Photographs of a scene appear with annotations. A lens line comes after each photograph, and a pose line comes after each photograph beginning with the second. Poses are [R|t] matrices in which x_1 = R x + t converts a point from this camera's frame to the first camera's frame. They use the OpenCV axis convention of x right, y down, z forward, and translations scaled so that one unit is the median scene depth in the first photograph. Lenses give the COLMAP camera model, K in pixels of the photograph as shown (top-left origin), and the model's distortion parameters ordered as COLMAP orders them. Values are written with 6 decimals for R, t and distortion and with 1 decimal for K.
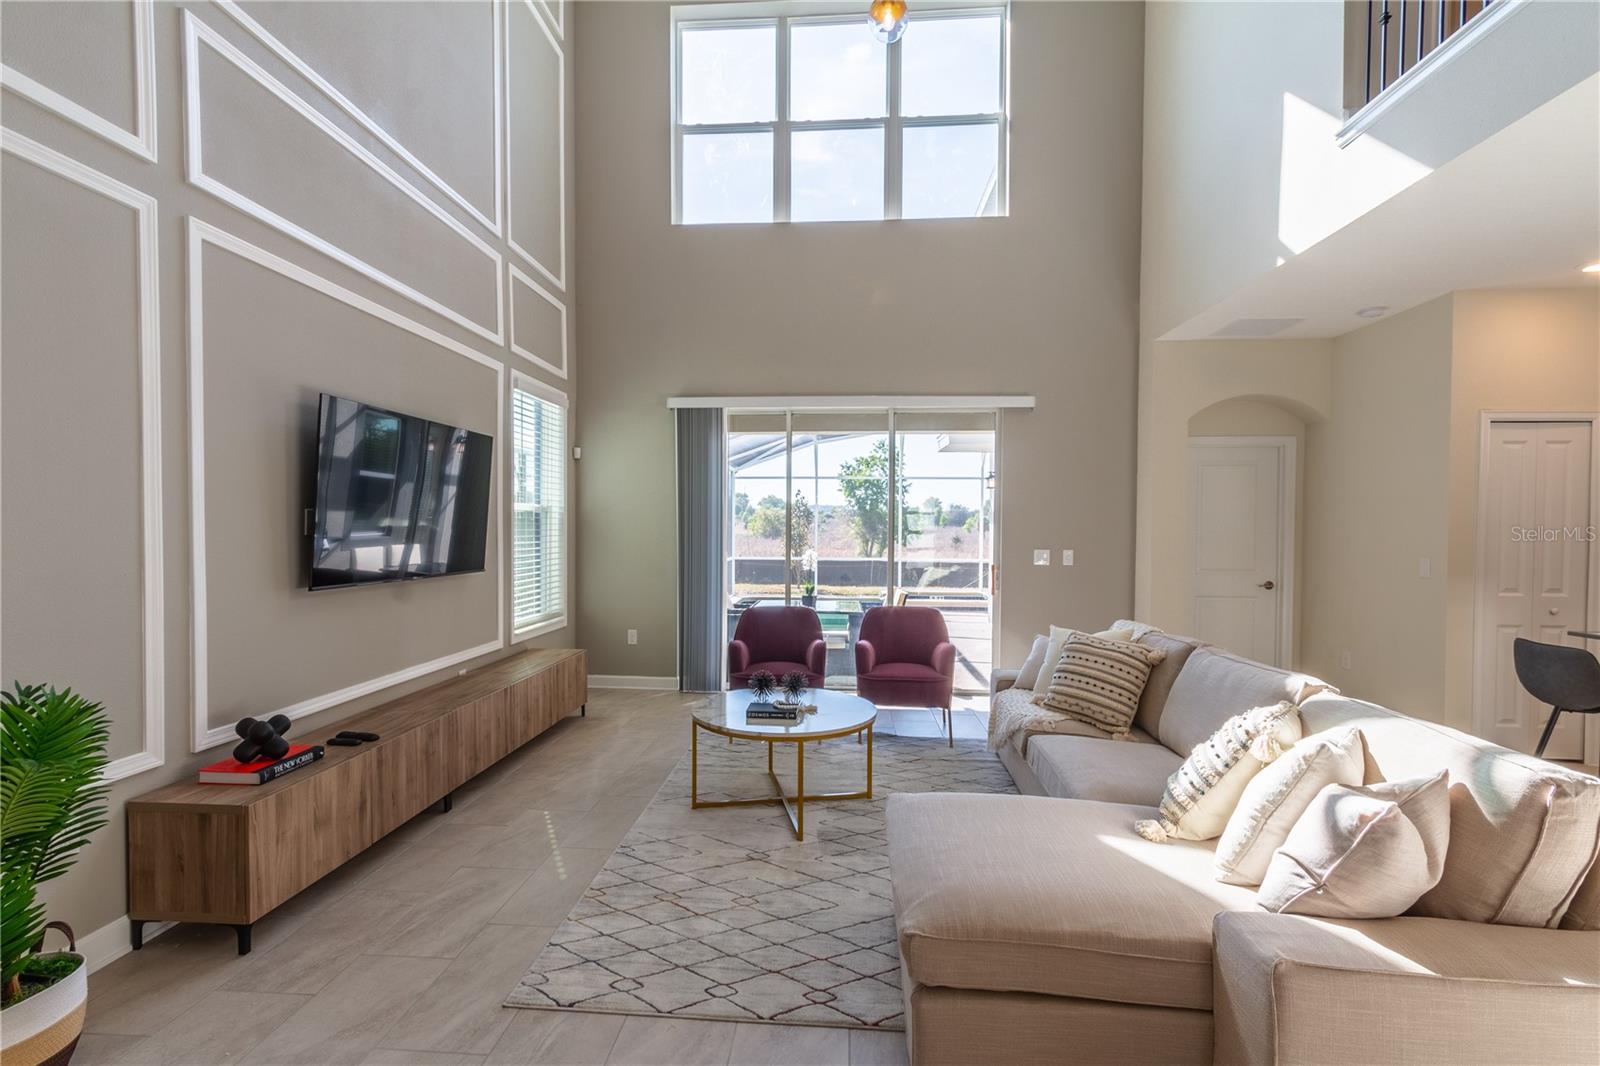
lens RADIAL K [[734.2, 0, 789.3], [0, 734.2, 542.6], [0, 0, 1]] dist [-0.002575, 0.000618]
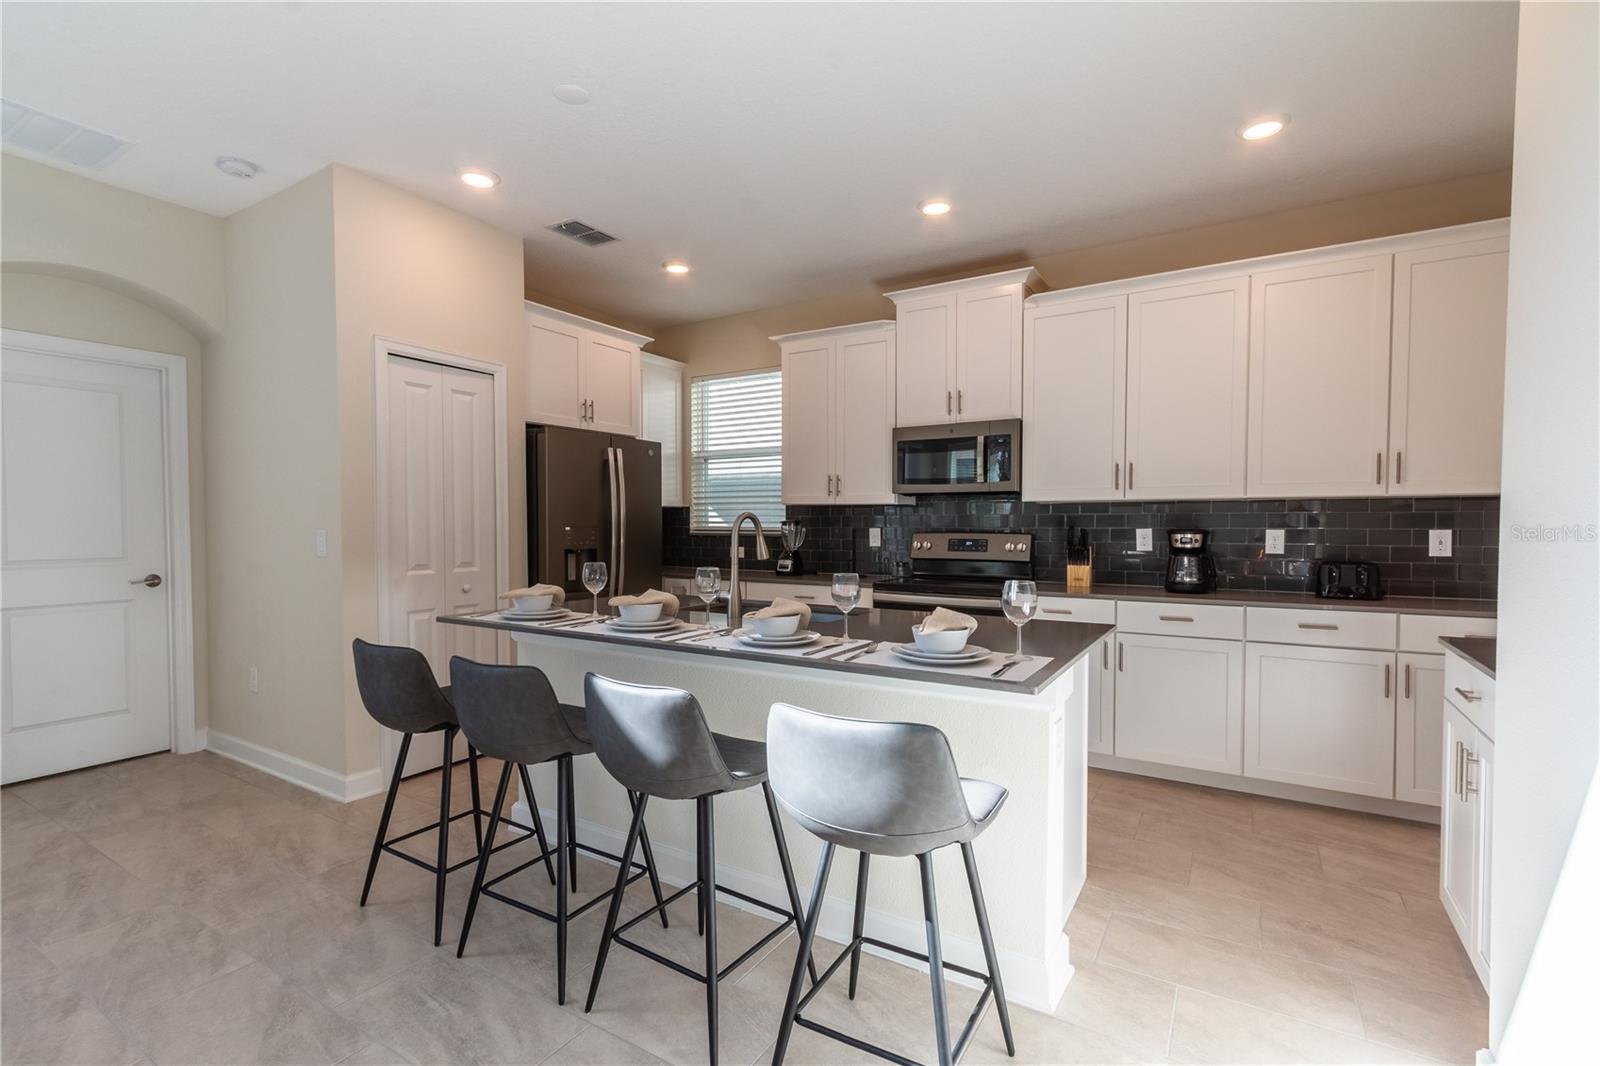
lens RADIAL K [[734.2, 0, 795.9], [0, 734.2, 534.2], [0, 0, 1]] dist [-0.002575, 0.000618]
pose [[0.462700, -0.020526, 0.886277, 0.457406], [0.019180, 0.999730, 0.013141, 0.025516], [-0.886307, 0.010919, 0.462969, 0.252651]]
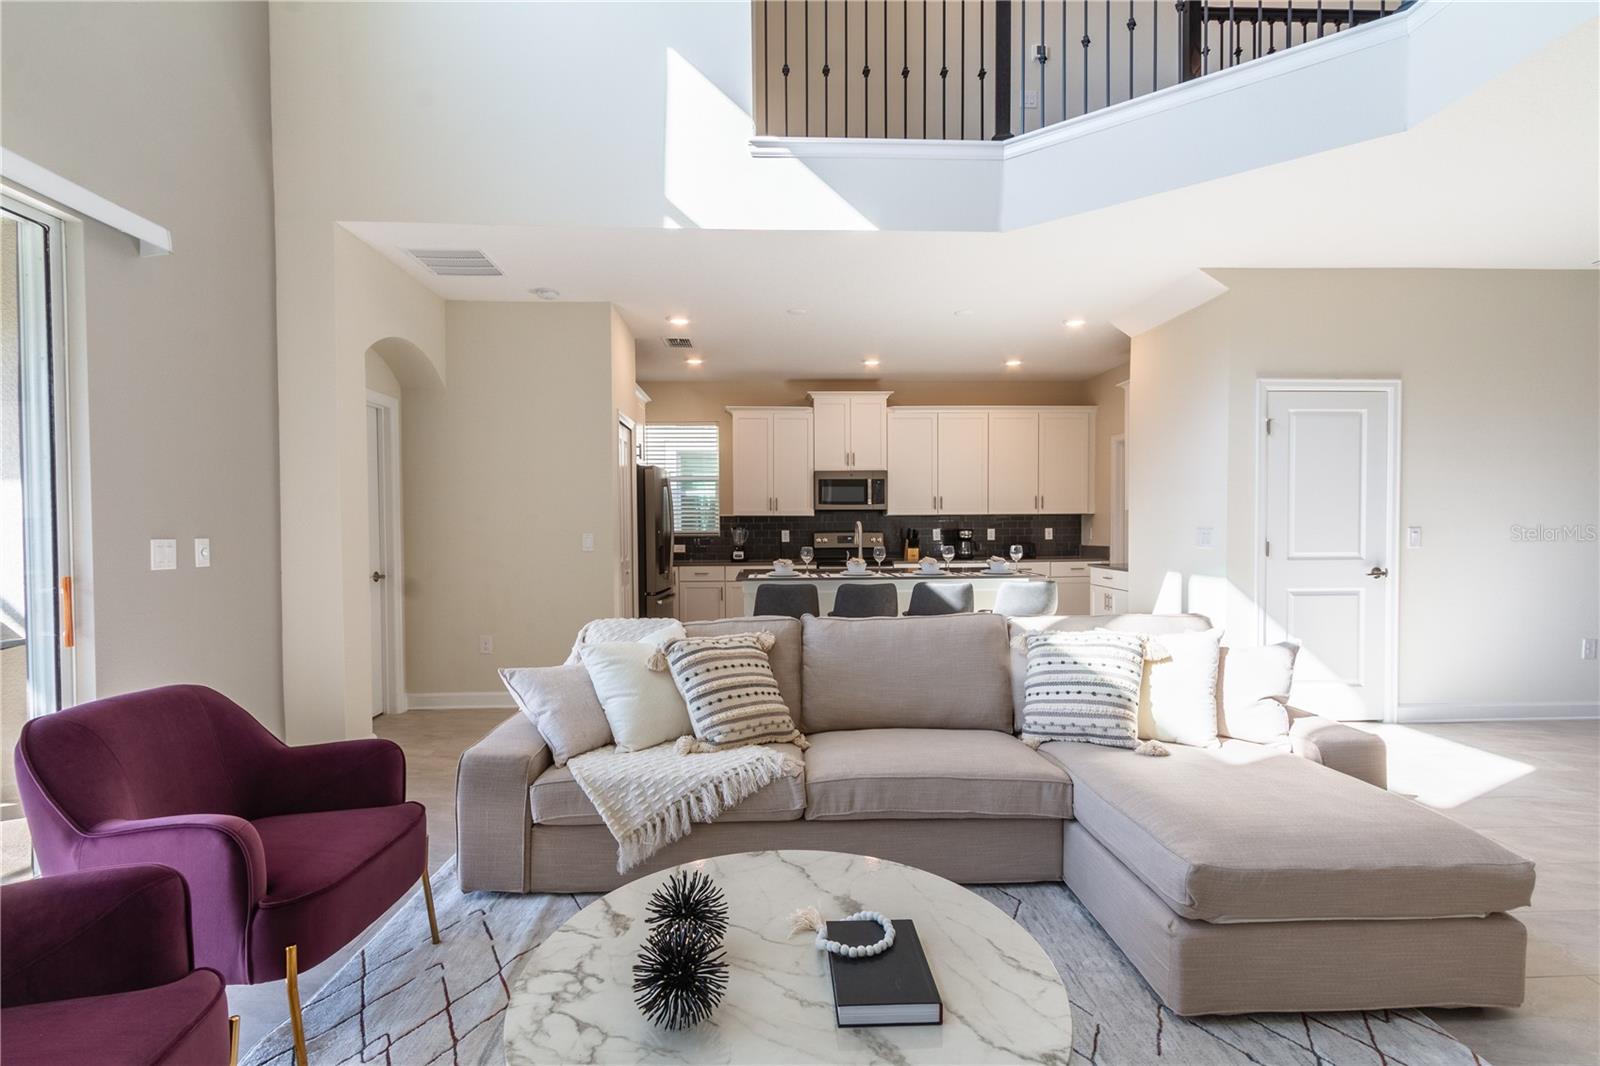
lens RADIAL K [[734.2, 0, 798.2], [0, 734.2, 540.6], [0, 0, 1]] dist [-0.002575, 0.000618]
pose [[-0.125758, -0.022318, 0.991810, -0.284170], [0.025592, 0.999341, 0.025733, 0.012122], [-0.991731, 0.028619, -0.125104, 0.856219]]
